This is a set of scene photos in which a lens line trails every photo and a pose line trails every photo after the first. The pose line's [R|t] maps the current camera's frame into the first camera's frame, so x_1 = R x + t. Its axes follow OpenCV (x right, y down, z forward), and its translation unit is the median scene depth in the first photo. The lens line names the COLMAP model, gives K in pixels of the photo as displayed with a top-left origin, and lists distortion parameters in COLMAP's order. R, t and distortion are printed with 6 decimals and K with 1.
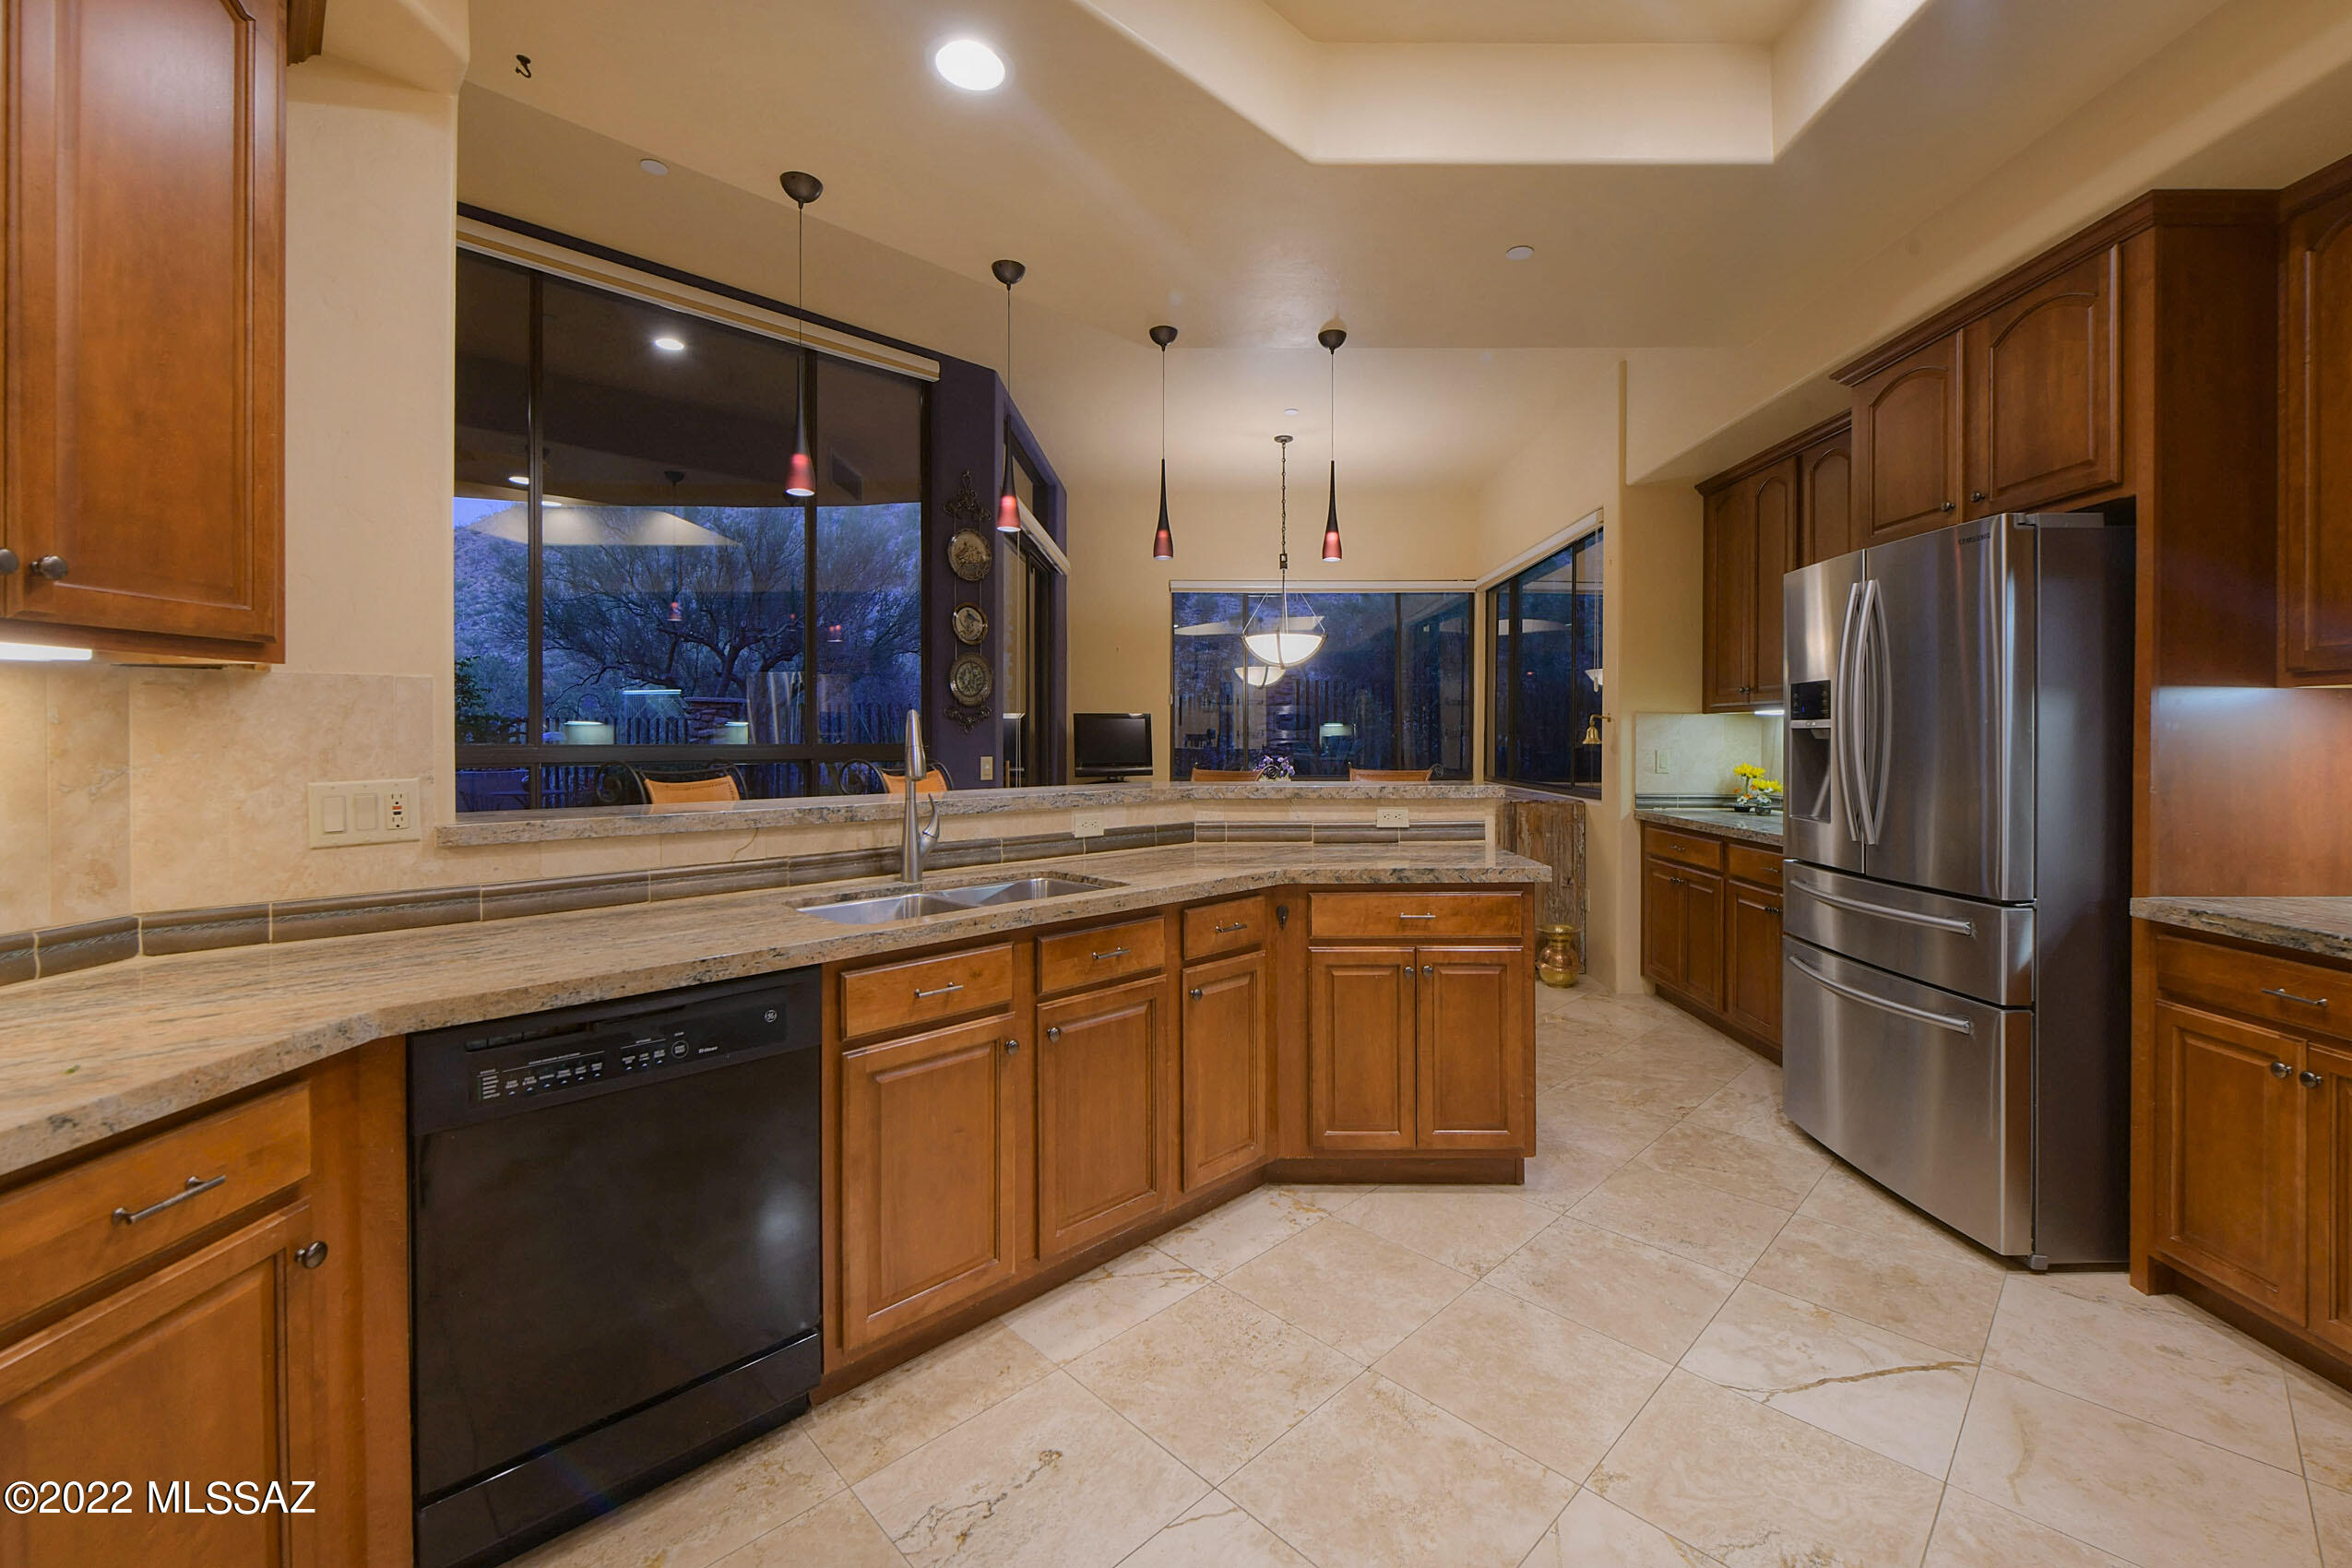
lens RADIAL K [[988.7, 0, 1241.4], [0, 988.7, 741.7], [0, 0, 1]] dist [-0.007431, -0.000385]
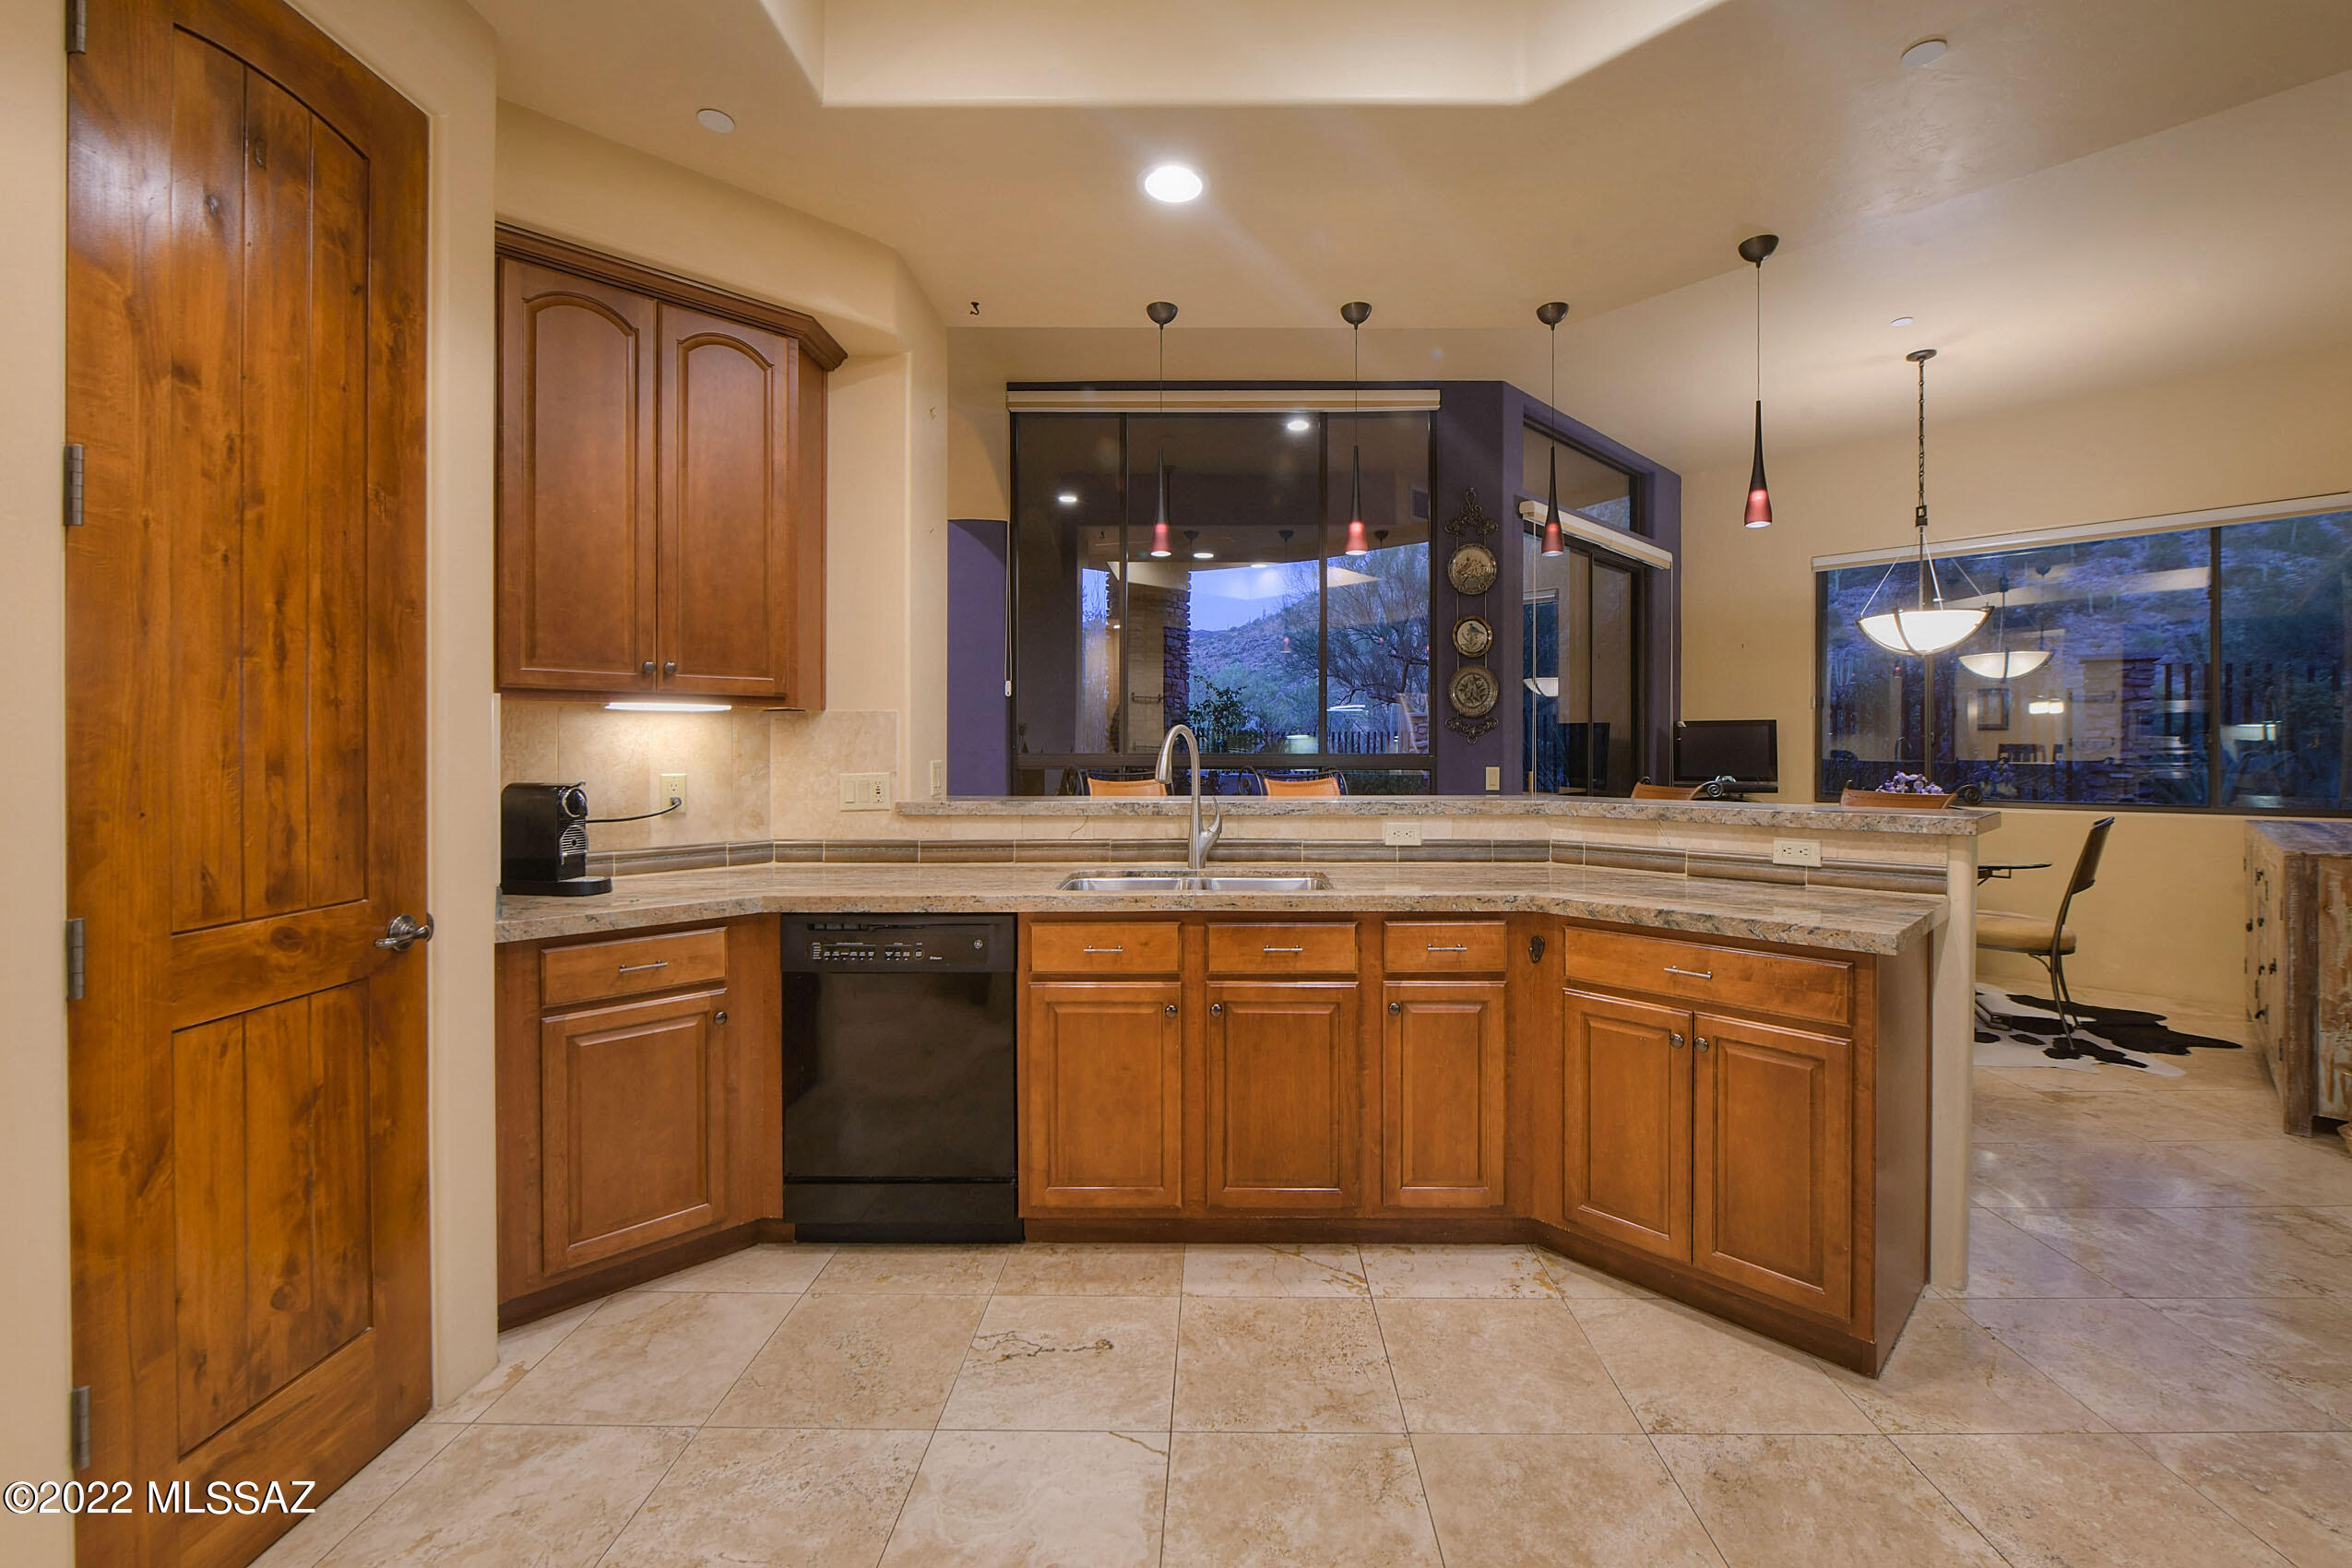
lens RADIAL K [[988.7, 0, 1191.7], [0, 988.7, 745.7], [0, 0, 1]] dist [-0.007431, -0.000385]
pose [[0.676337, -0.000999, -0.736591, 0.501976], [-0.003240, 0.999985, -0.004331, -0.001617], [0.736585, 0.005316, 0.676324, 0.169492]]
